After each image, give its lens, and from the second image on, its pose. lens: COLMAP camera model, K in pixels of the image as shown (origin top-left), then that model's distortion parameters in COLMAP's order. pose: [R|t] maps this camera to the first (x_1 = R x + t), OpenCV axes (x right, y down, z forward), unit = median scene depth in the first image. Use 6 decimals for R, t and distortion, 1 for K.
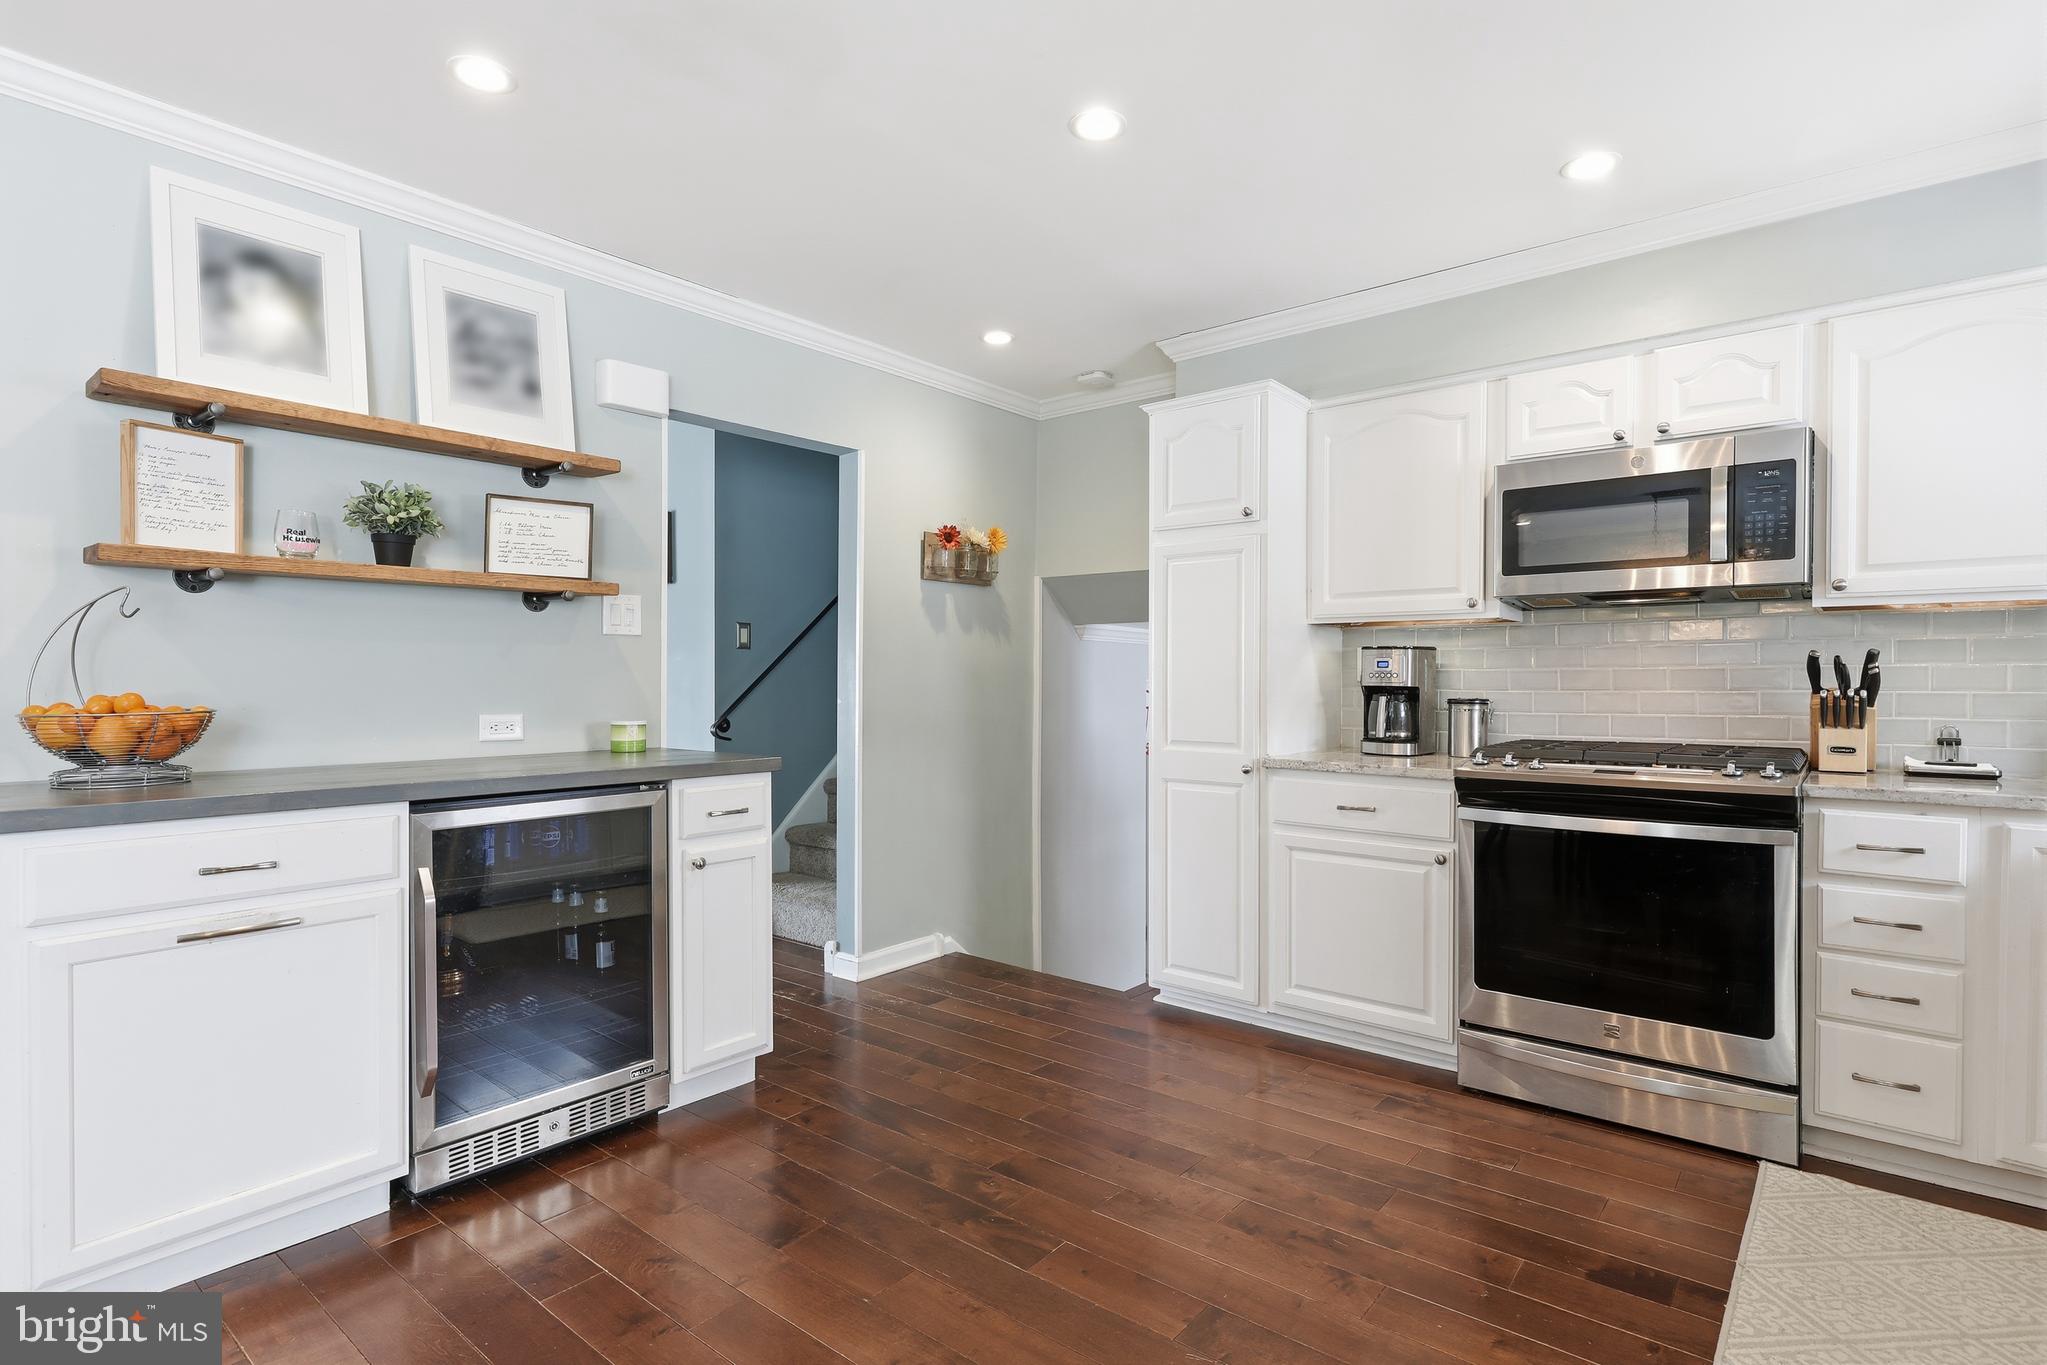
lens RADIAL K [[1040.2, 0, 1009.5], [0, 1040.2, 688.9], [0, 0, 1]] dist [-0.000023, 0.001875]
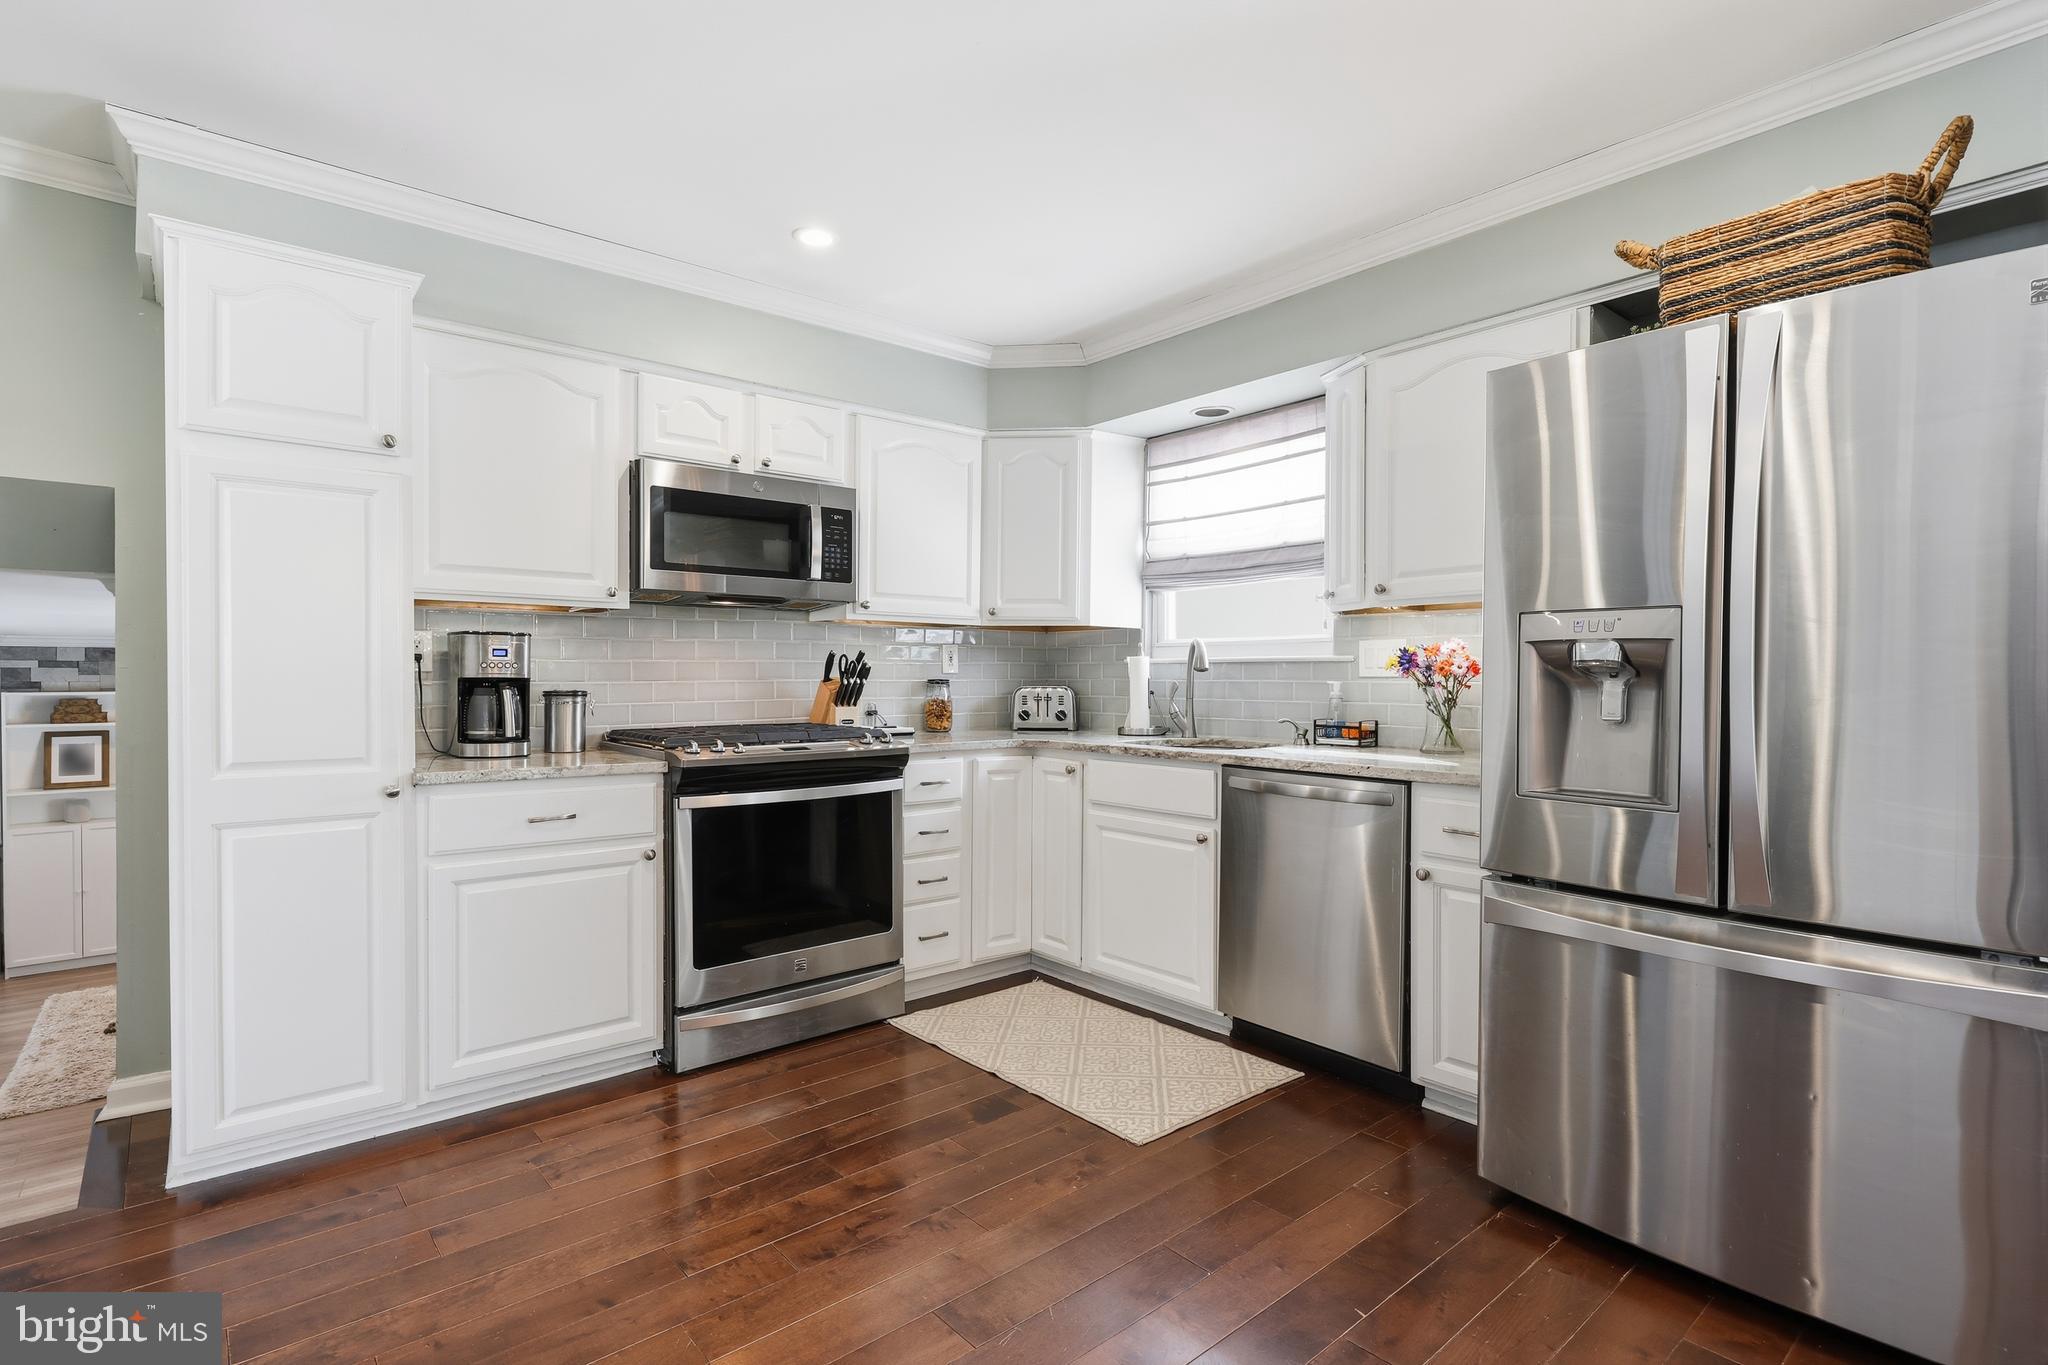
lens RADIAL K [[967.6, 0, 1038.2], [0, 967.6, 694.0], [0, 0, 1]] dist [-0.000887, -0.000050]
pose [[0.163905, -0.020947, 0.986254, -0.457131], [0.005982, 0.999777, 0.020240, -0.003486], [-0.986458, 0.002582, 0.163994, 0.536263]]
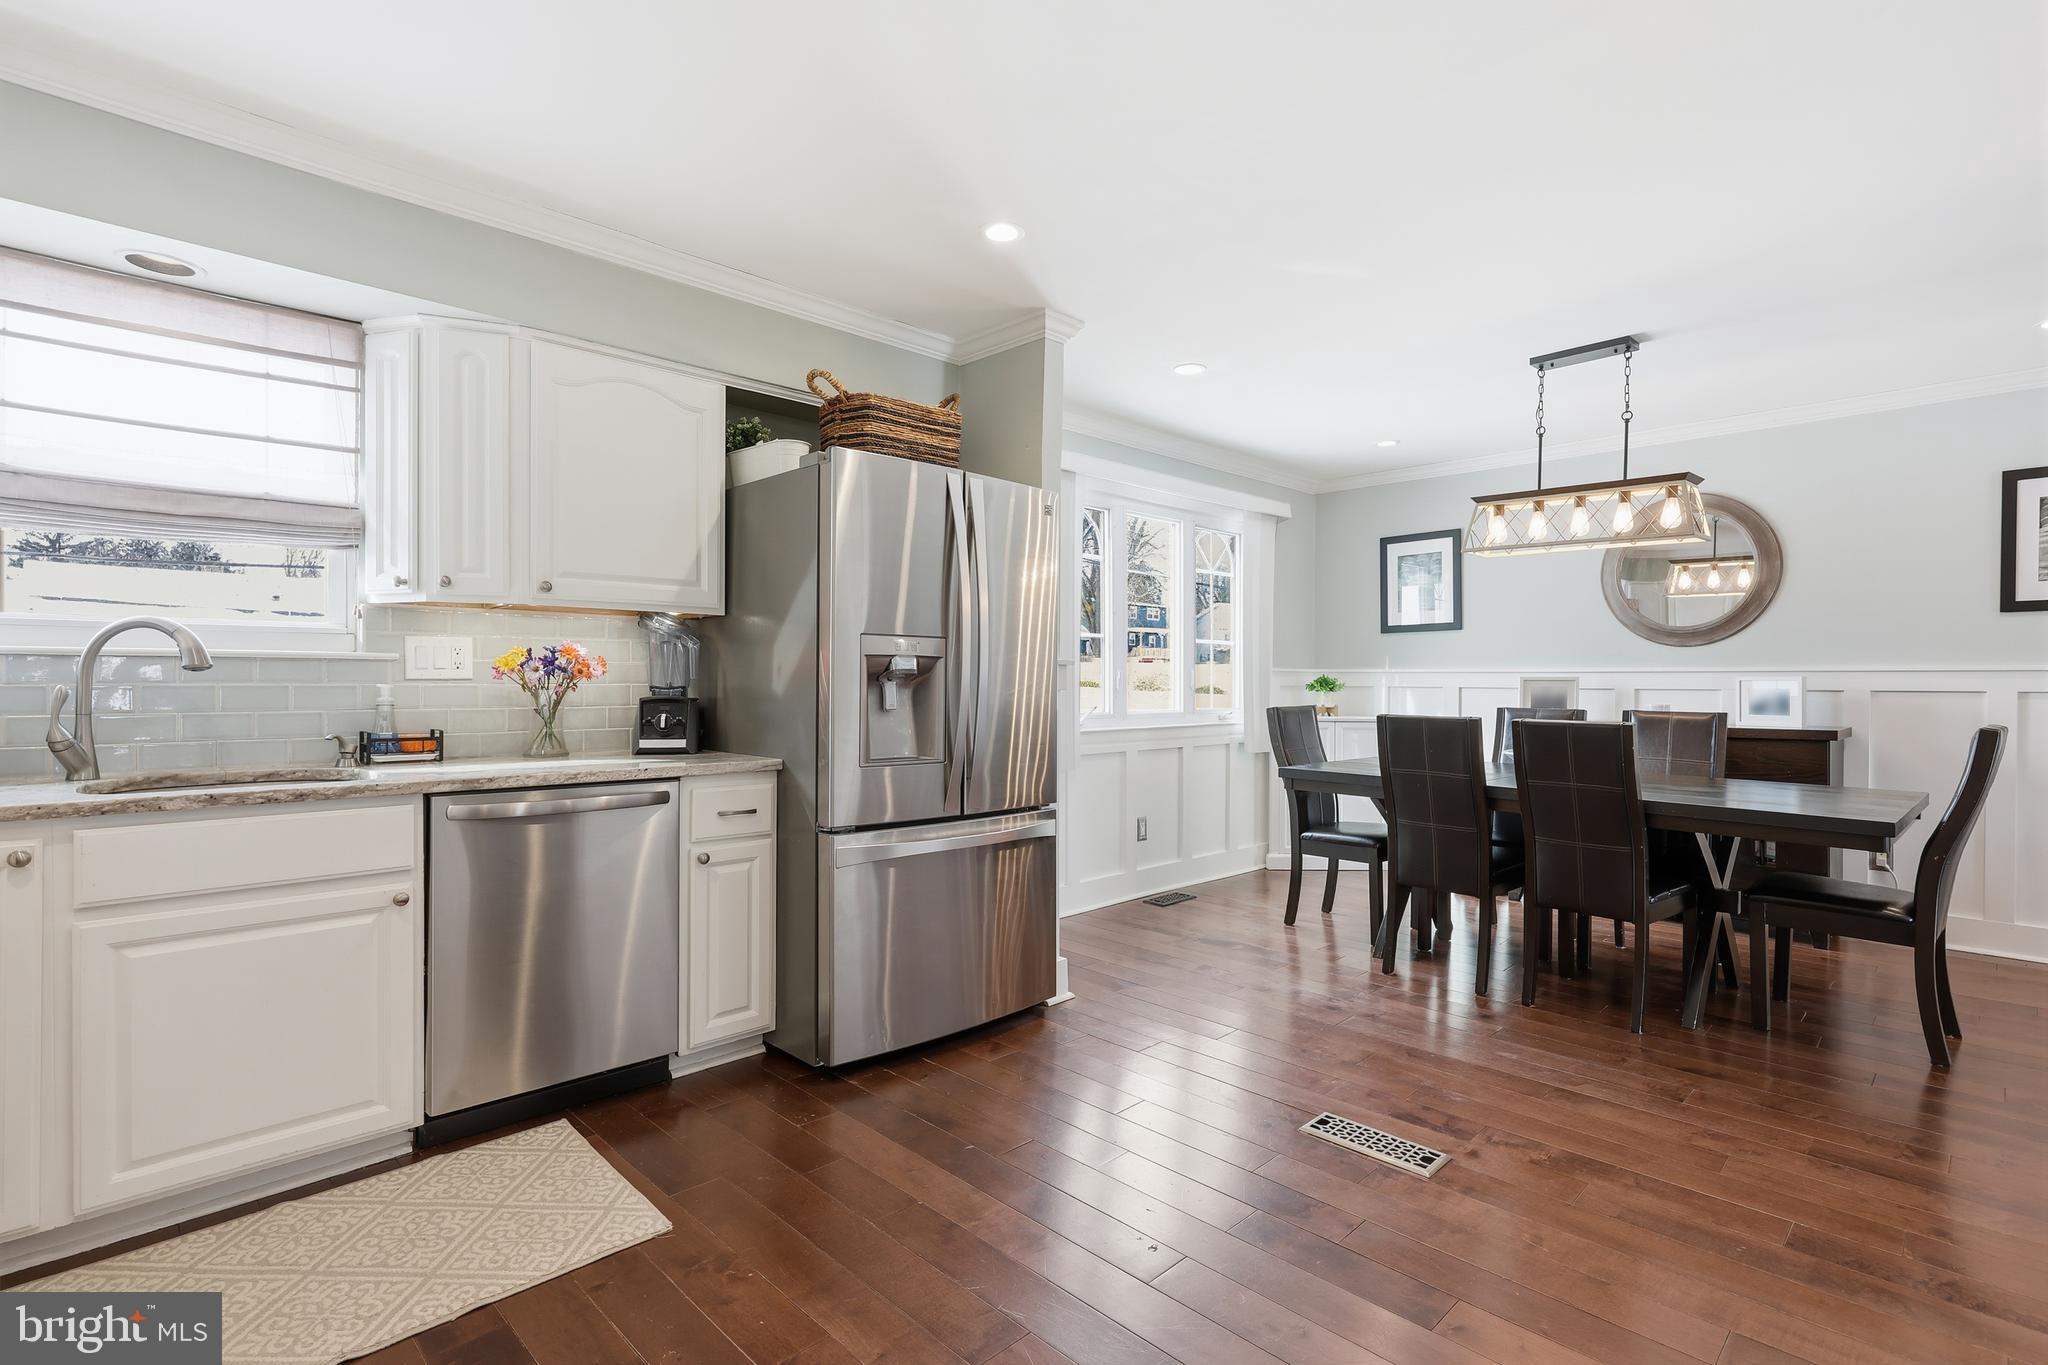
lens RADIAL K [[967.6, 0, 1020.4], [0, 967.6, 688.1], [0, 0, 1]] dist [-0.000887, -0.000050]
pose [[-0.993888, -0.008389, 0.110076, 0.045112], [-0.006577, 0.999837, 0.016815, -0.009544], [-0.110199, 0.015988, -0.993781, 1.270284]]
